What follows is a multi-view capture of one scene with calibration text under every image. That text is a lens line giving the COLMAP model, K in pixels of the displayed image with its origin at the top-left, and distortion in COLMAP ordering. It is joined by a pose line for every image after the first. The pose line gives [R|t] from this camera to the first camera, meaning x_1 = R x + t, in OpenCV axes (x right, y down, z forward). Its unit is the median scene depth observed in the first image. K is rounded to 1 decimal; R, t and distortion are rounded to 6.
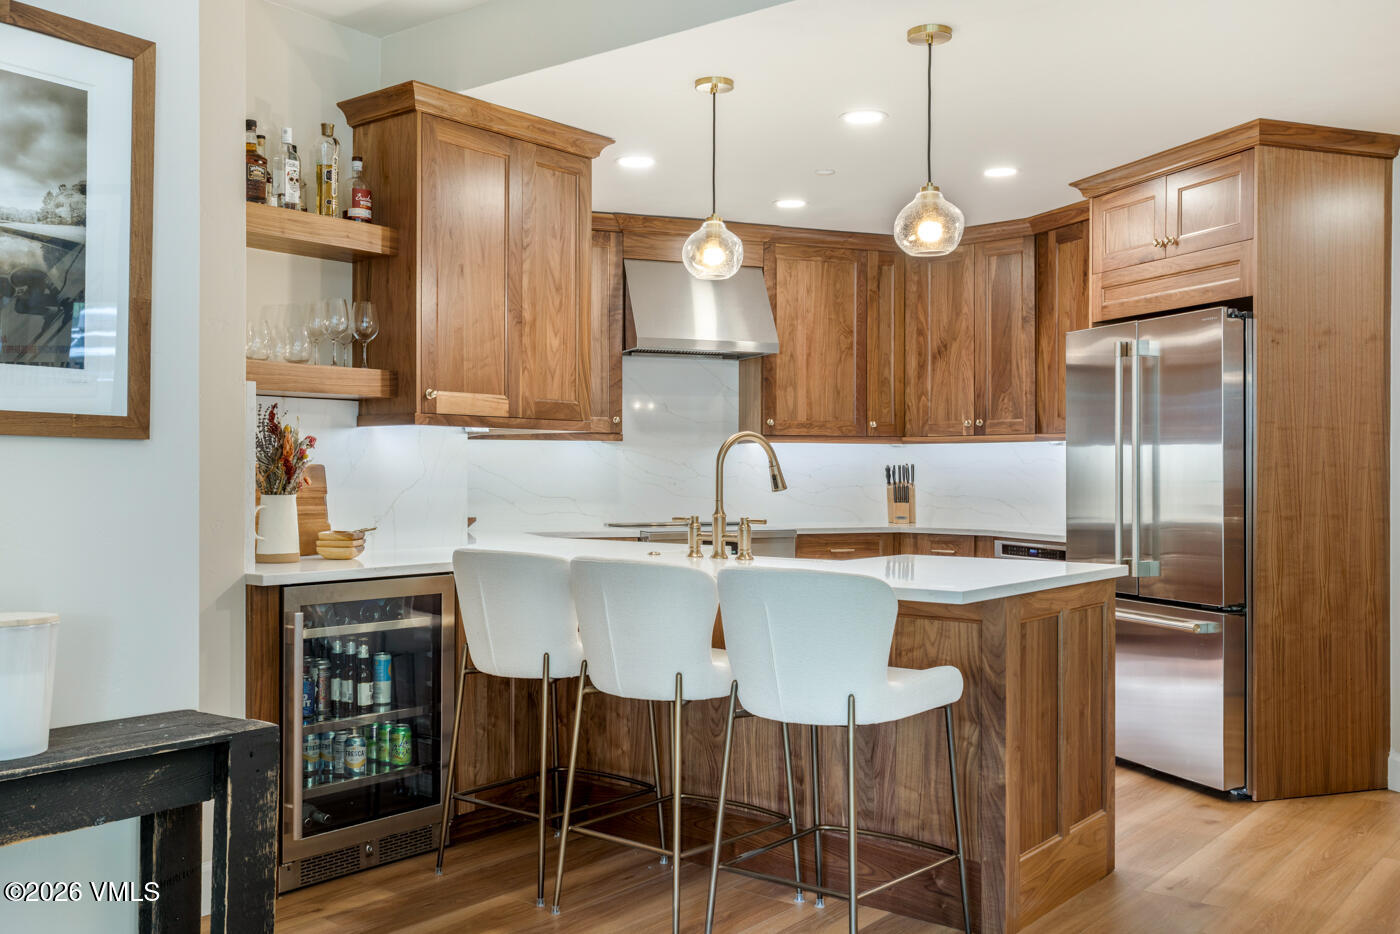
lens RADIAL K [[1295.7, 0, 700.2], [0, 1295.7, 469.3], [0, 0, 1]] dist [0.001622, 0.000000]
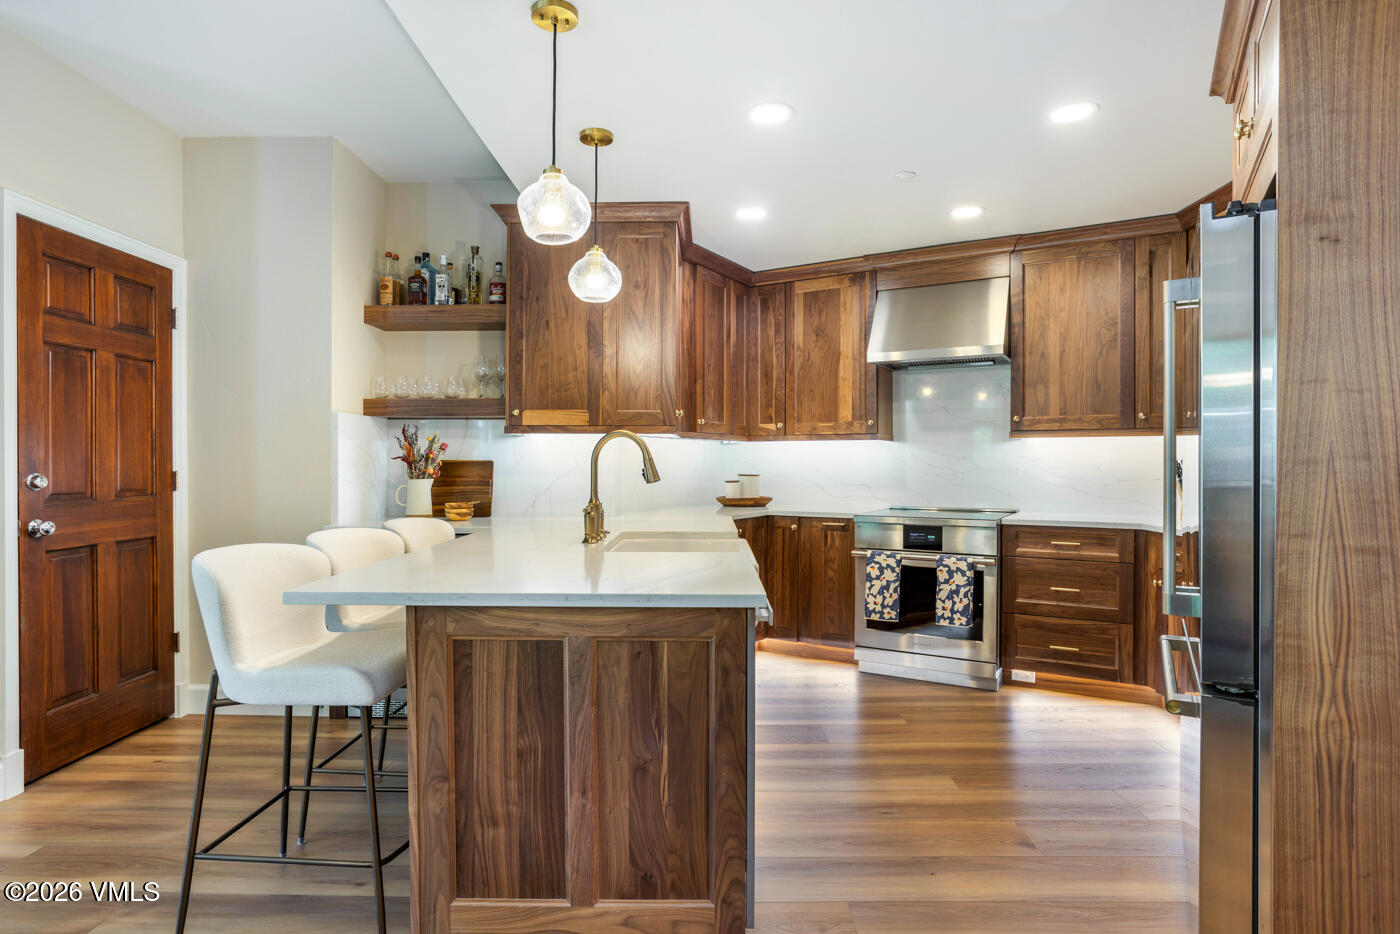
lens RADIAL K [[743.3, 0, 700.0], [0, 743.3, 462.2], [0, 0, 1]] dist [-0.004984, 0.001408]
pose [[0.614658, -0.000175, -0.788794, 0.530329], [0.000141, 1.000000, -0.000112, -0.000353], [0.788794, -0.000042, 0.614658, 0.580023]]
